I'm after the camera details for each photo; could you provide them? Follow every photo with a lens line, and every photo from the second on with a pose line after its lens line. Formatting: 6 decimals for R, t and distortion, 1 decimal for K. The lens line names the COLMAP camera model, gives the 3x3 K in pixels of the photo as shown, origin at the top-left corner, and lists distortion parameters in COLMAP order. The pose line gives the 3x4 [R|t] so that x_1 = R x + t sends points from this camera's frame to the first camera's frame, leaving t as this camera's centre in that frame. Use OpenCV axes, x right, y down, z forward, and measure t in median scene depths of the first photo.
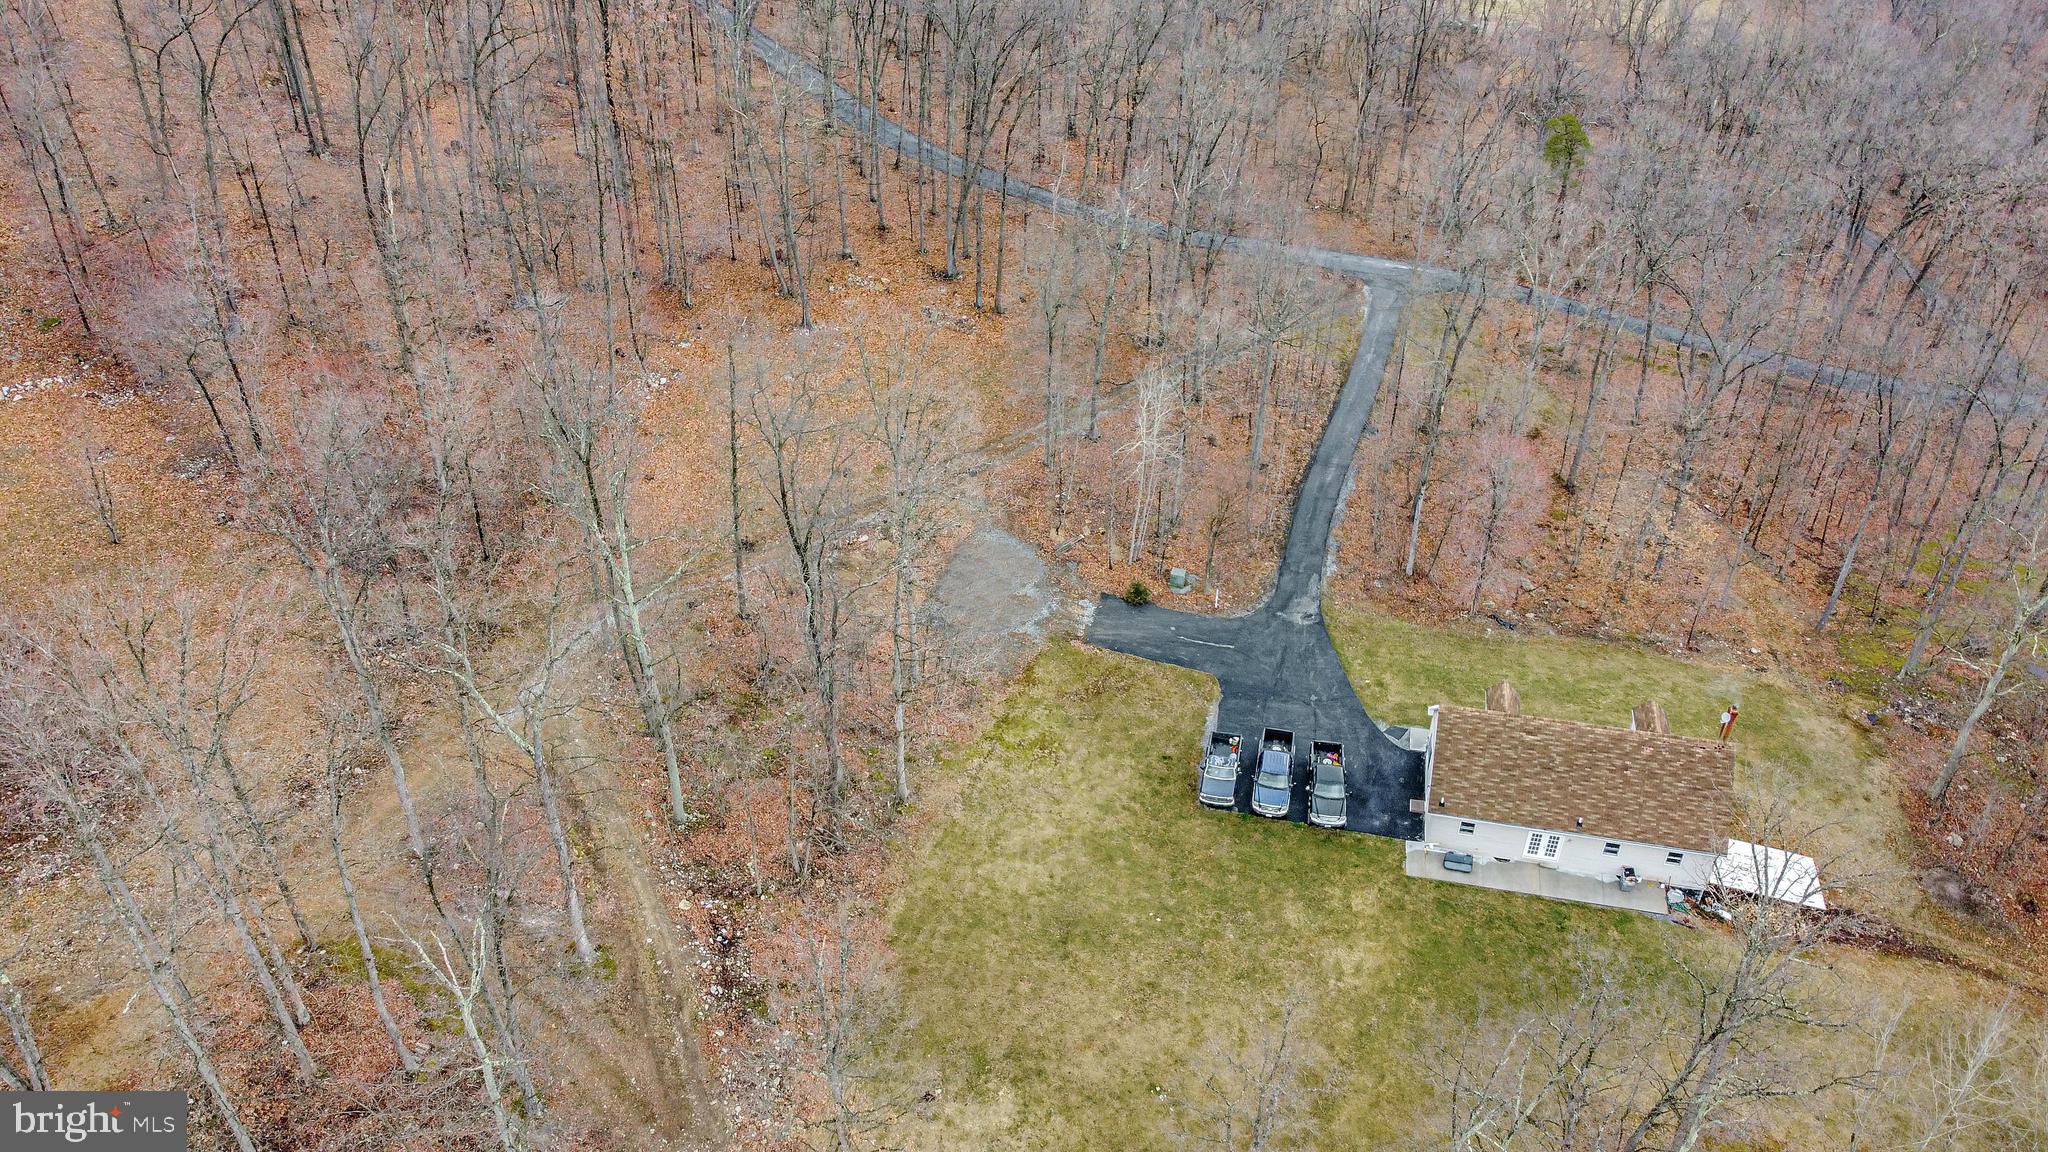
lens RADIAL K [[1552.0, 0, 1024.0], [0, 1552.0, 576.0], [0, 0, 1]] dist [-0.001124, 0.003062]
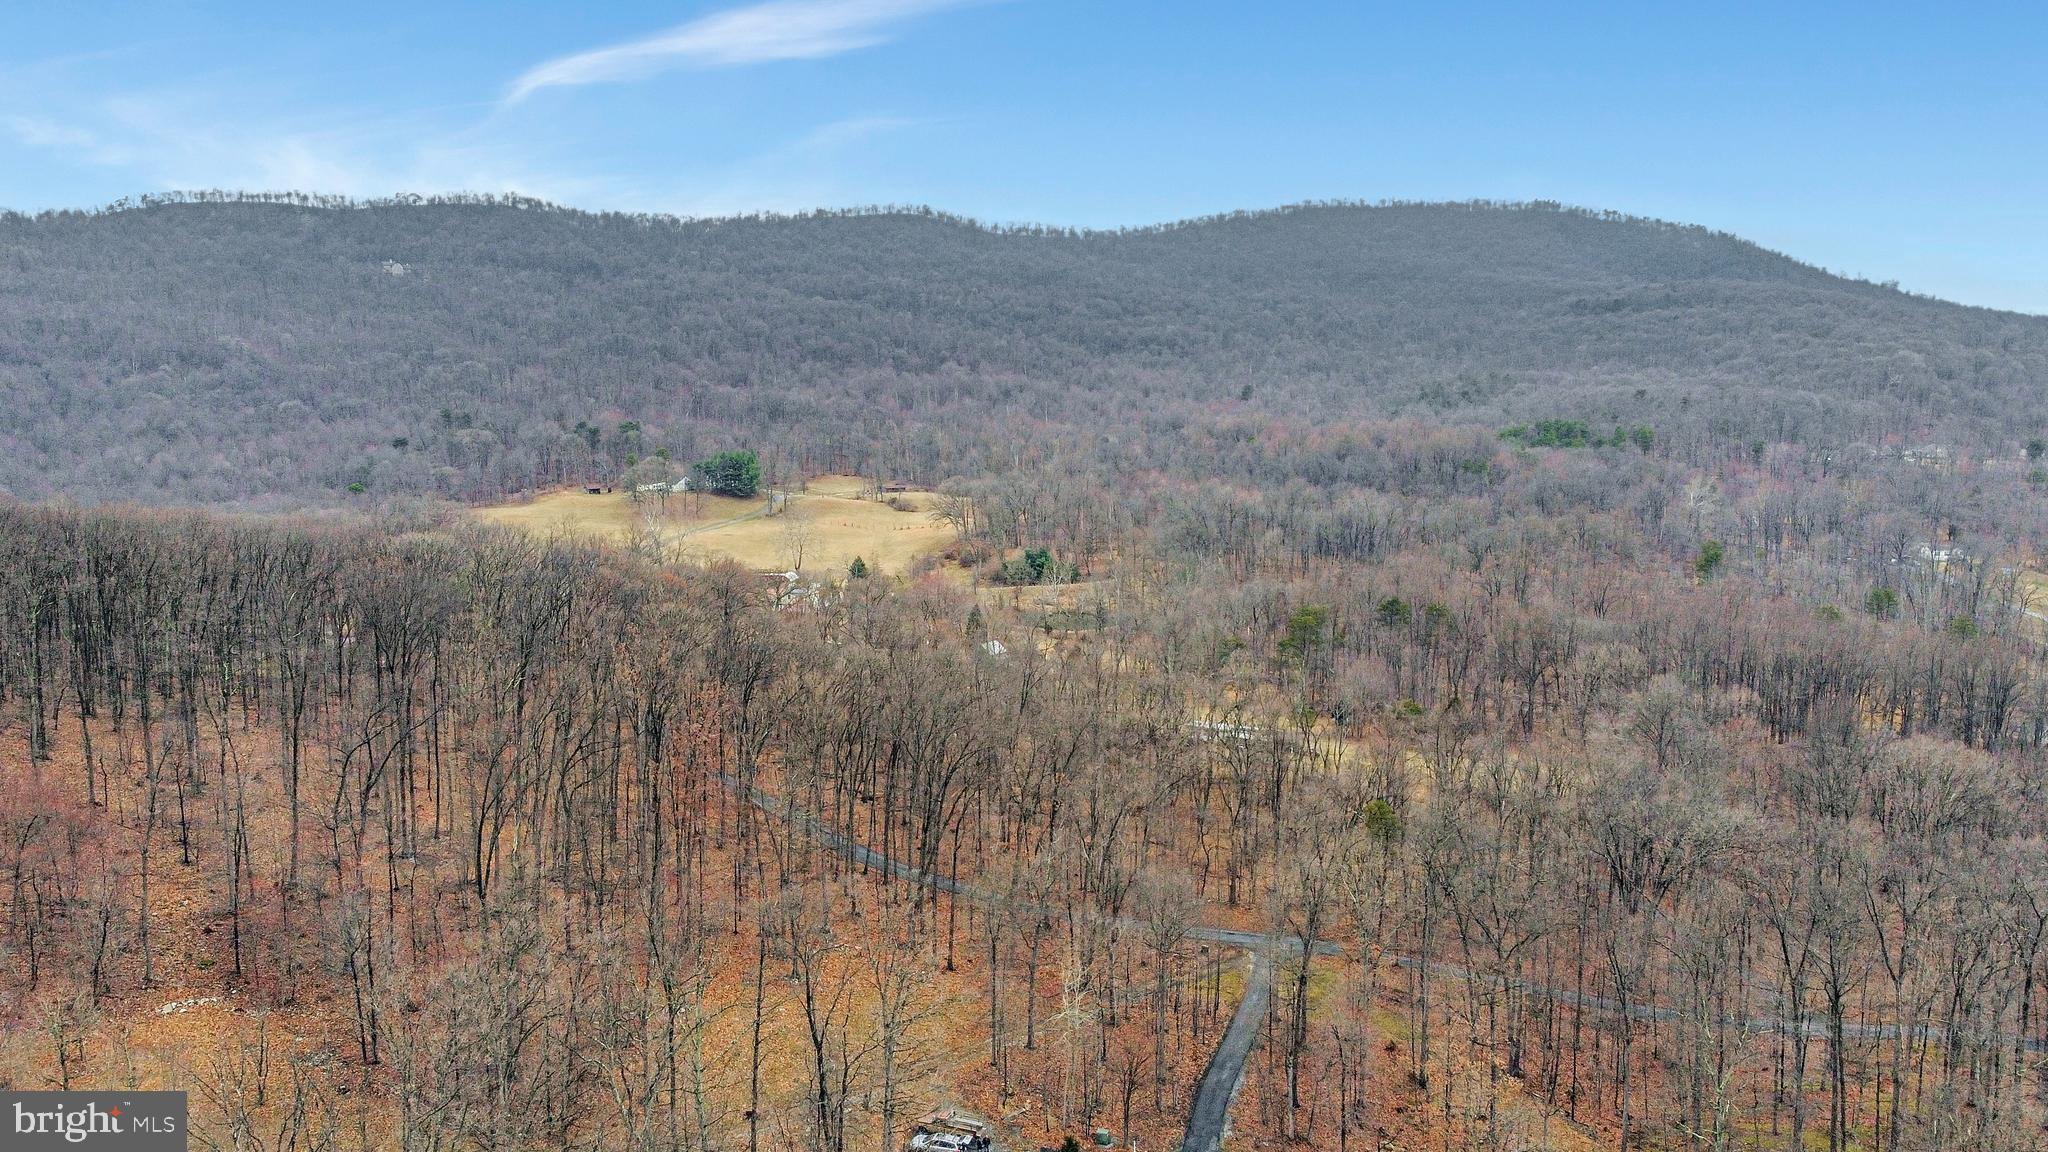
lens RADIAL K [[1575.2, 0, 1016.7], [0, 1575.2, 561.4], [0, 0, 1]] dist [-0.005359, 0.011566]
pose [[0.999087, -0.014111, 0.040334, -0.013277], [0.032553, 0.862799, -0.504498, 0.236365], [-0.027681, 0.505350, 0.862470, -0.310474]]
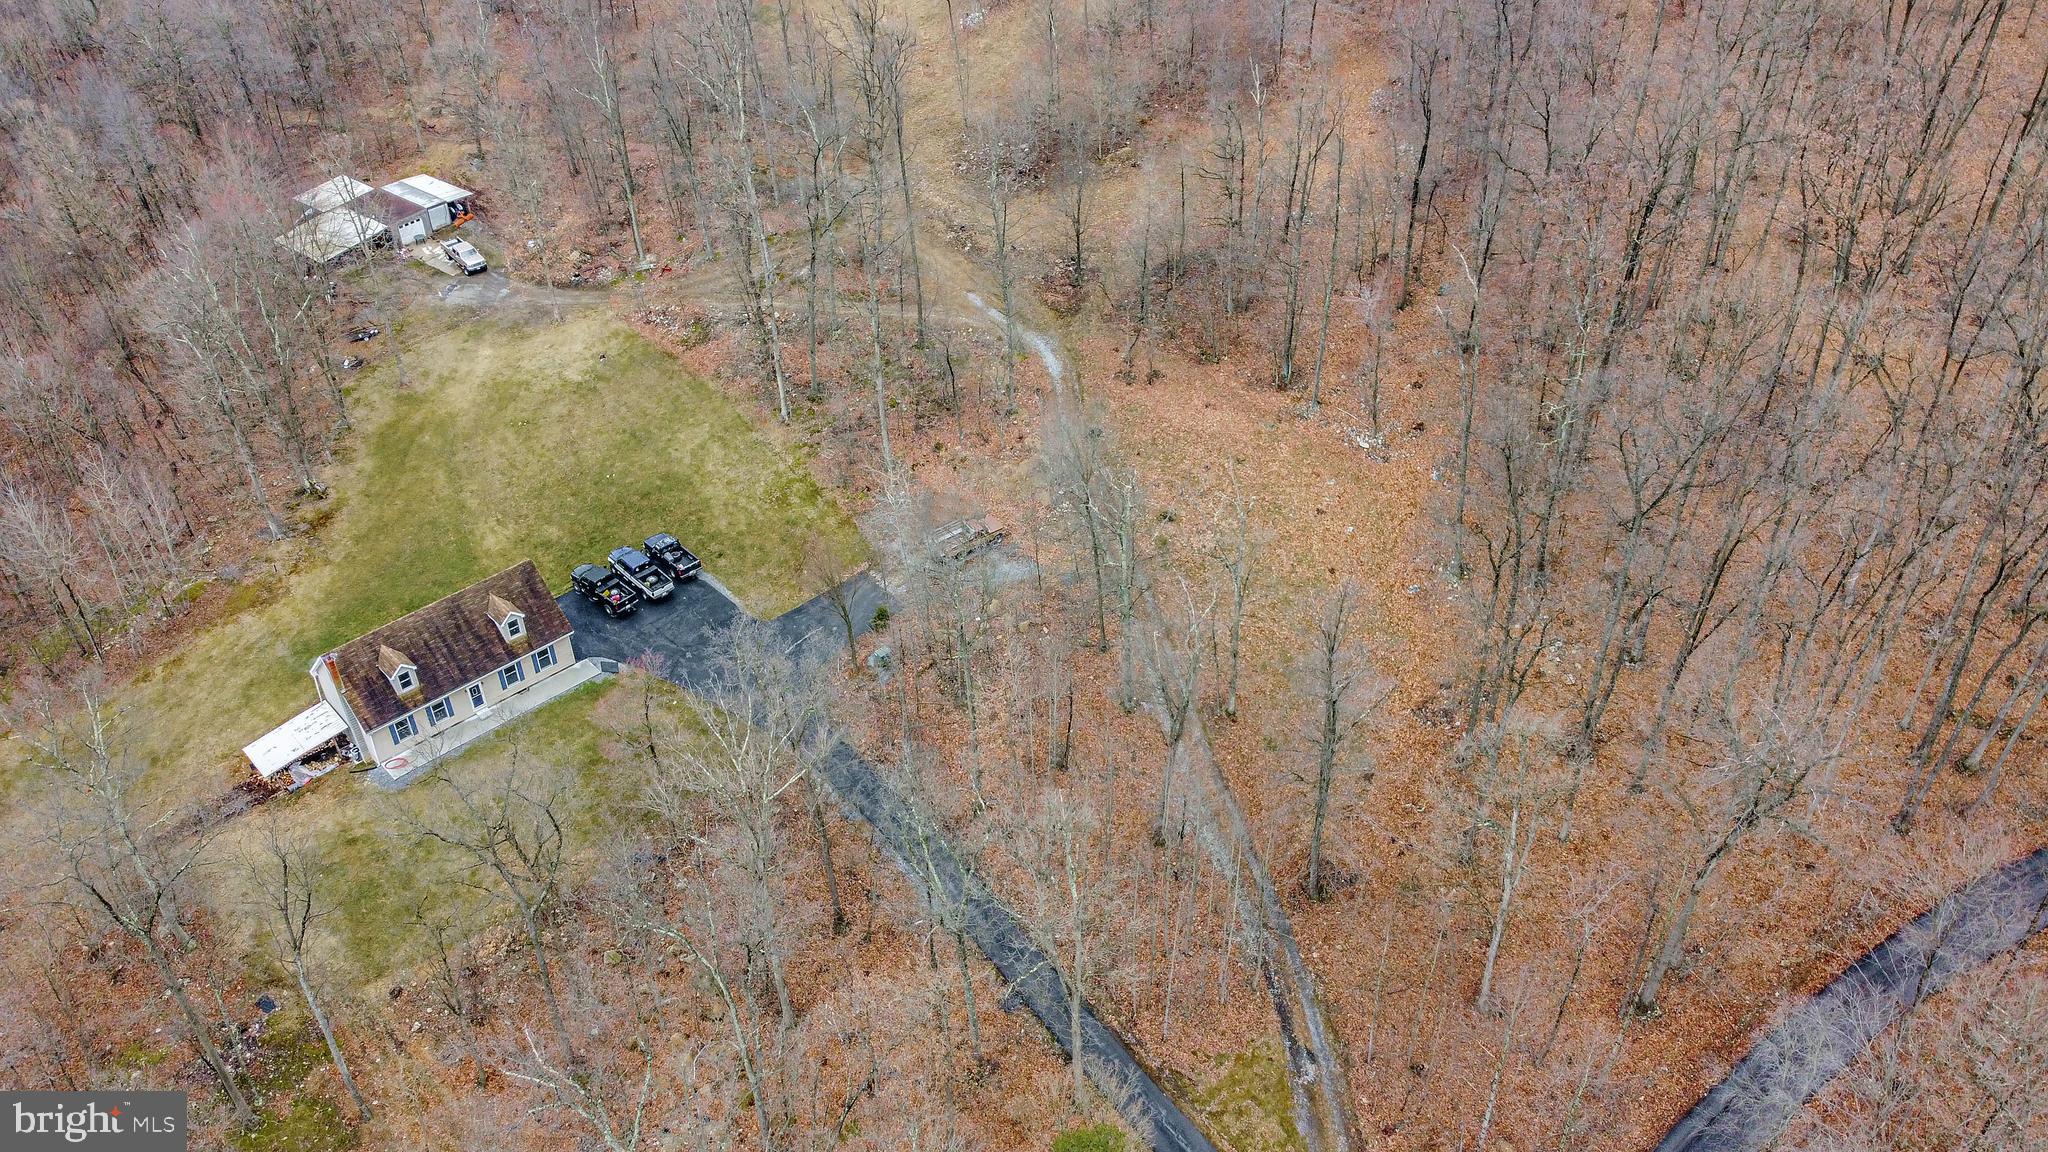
lens RADIAL K [[1575.2, 0, 1016.7], [0, 1575.2, 561.4], [0, 0, 1]] dist [-0.005359, 0.011566]
pose [[-0.567257, 0.505571, -0.650091, 0.755225], [-0.488587, 0.428854, 0.759847, -0.939581], [0.662950, 0.748654, 0.003745, 1.070273]]
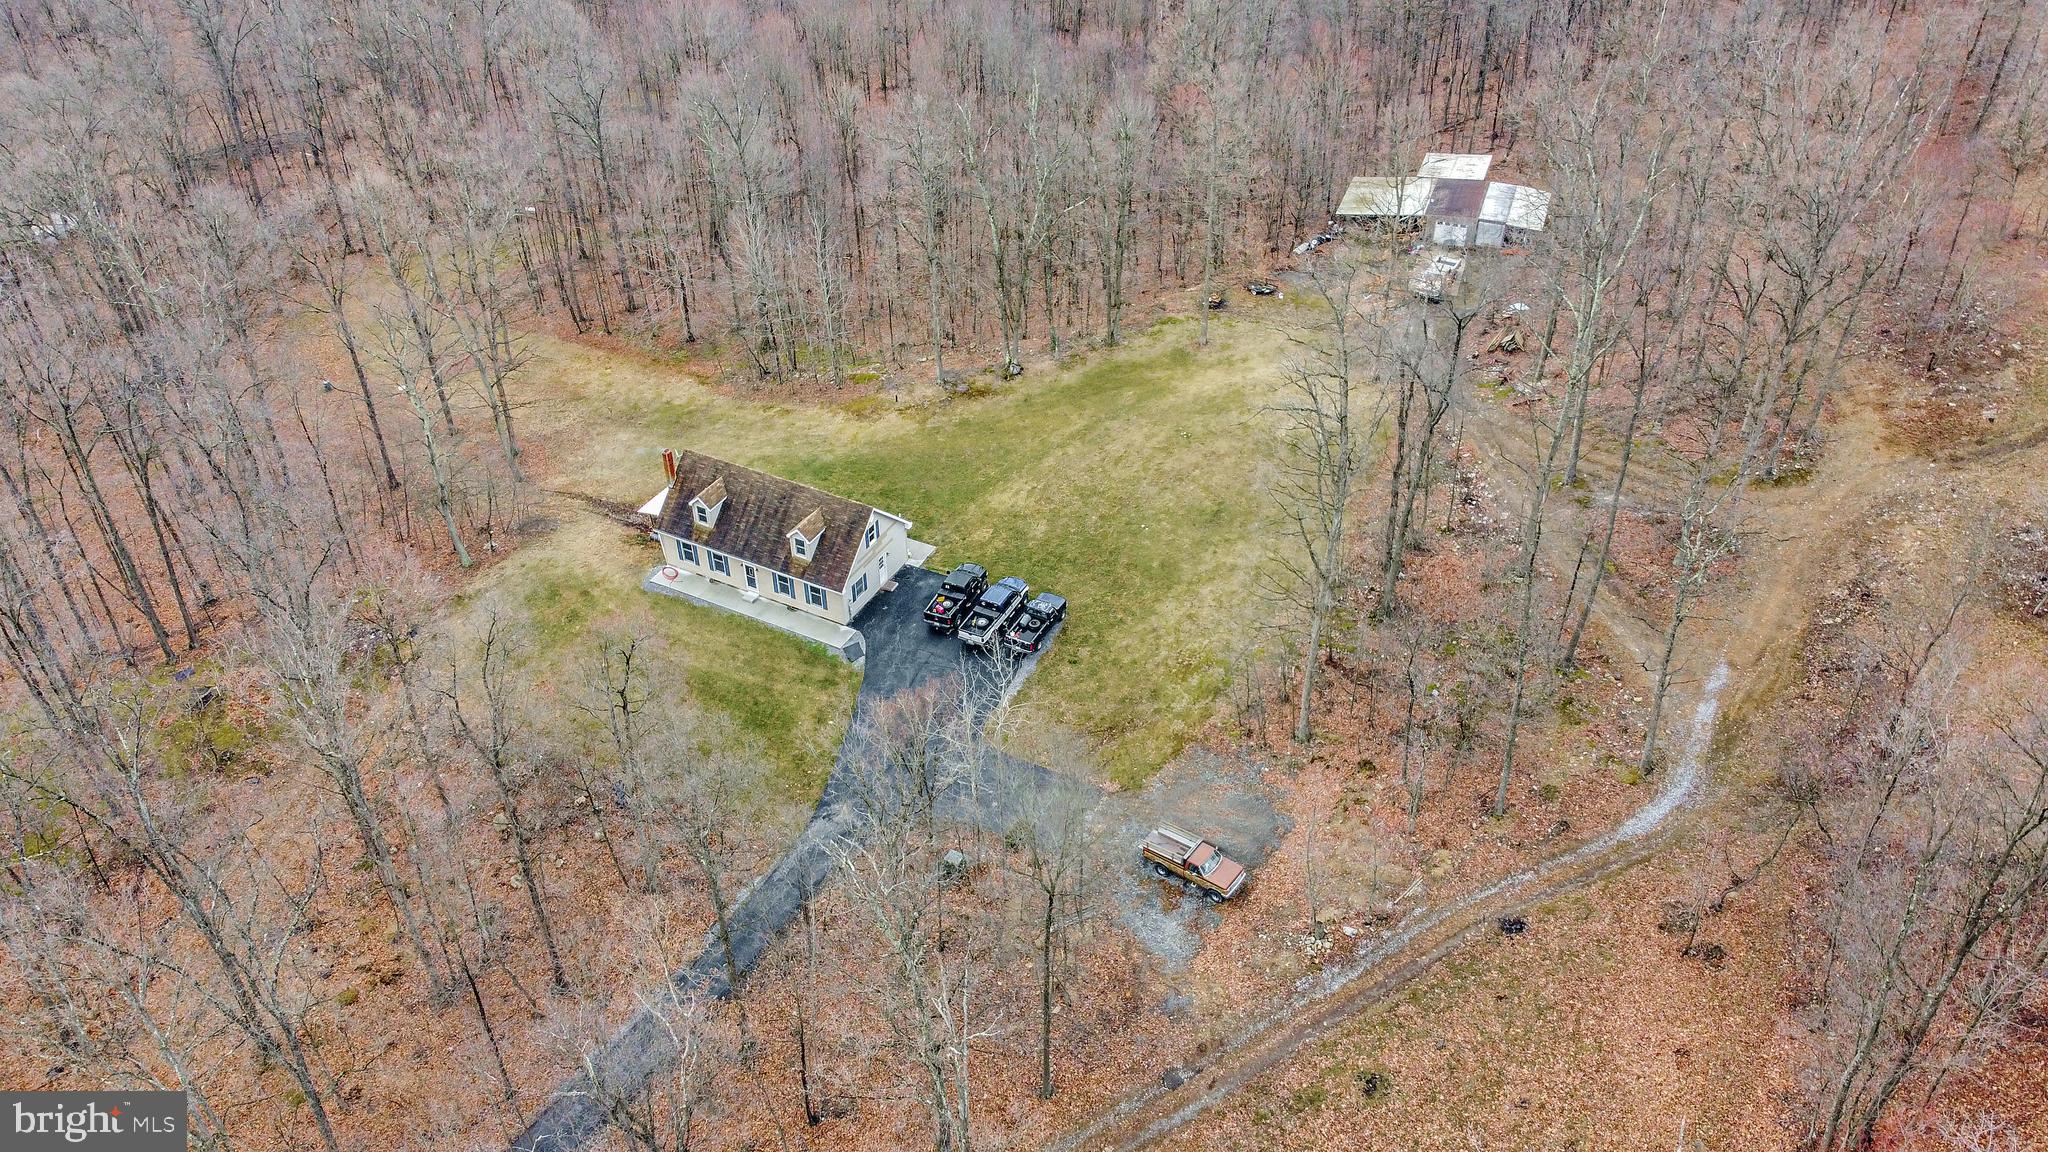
lens RADIAL K [[1575.2, 0, 1016.7], [0, 1575.2, 561.4], [0, 0, 1]] dist [-0.005359, 0.011566]
pose [[-0.960530, -0.148298, 0.235351, -0.107962], [0.186811, 0.283005, 0.940750, -0.862805], [-0.206117, 0.947584, -0.244131, 1.109206]]
